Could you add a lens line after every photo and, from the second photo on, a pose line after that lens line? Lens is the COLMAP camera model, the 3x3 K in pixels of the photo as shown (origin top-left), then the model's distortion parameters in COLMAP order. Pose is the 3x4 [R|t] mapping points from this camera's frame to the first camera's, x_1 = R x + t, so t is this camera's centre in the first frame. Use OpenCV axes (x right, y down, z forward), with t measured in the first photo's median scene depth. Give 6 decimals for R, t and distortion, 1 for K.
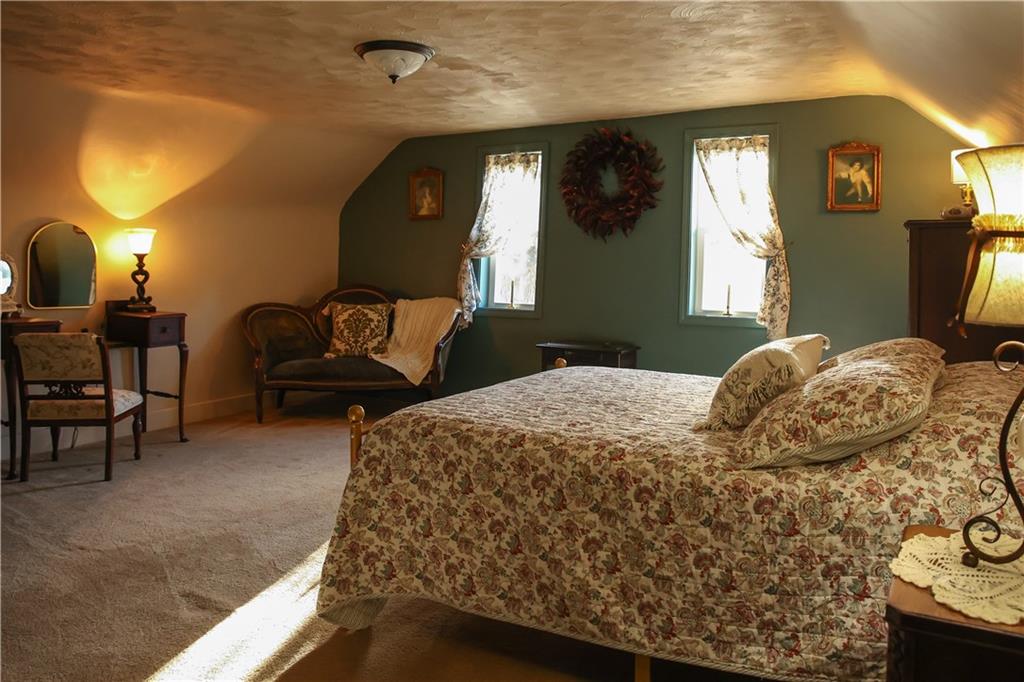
lens RADIAL K [[759.6, 0, 507.4], [0, 759.6, 304.7], [0, 0, 1]] dist [-0.004497, 0.001940]
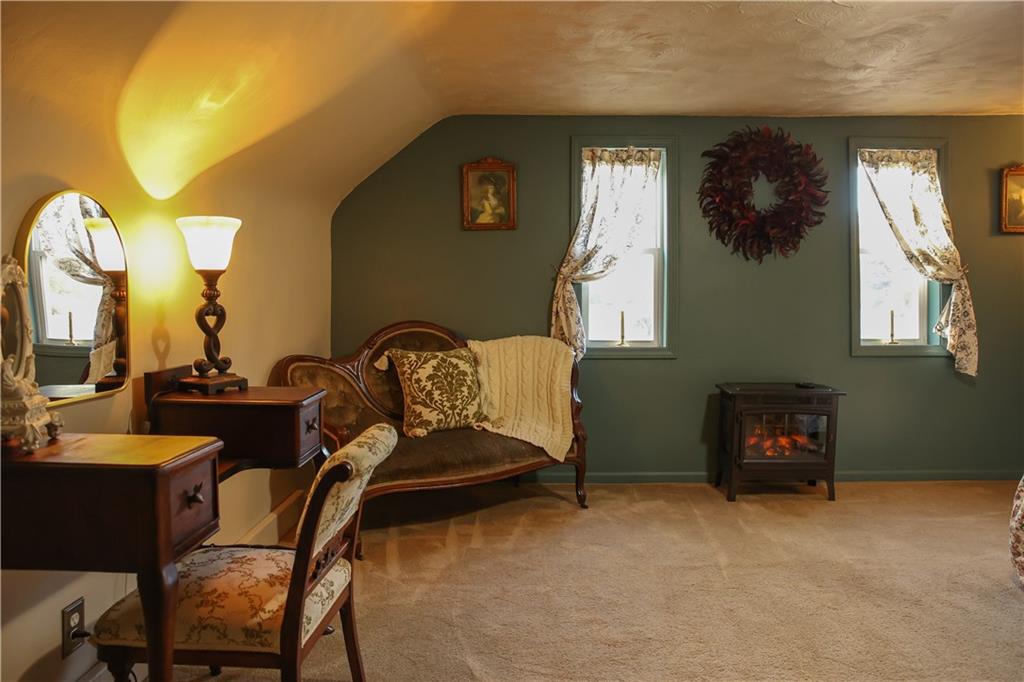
lens RADIAL K [[719.5, 0, 516.4], [0, 719.5, 341.9], [0, 0, 1]] dist [-0.001018, 0.002951]
pose [[0.854453, -0.042245, 0.517808, -0.481156], [0.035084, 0.999105, 0.023619, -0.021983], [-0.518343, -0.002015, 0.855171, 0.431887]]
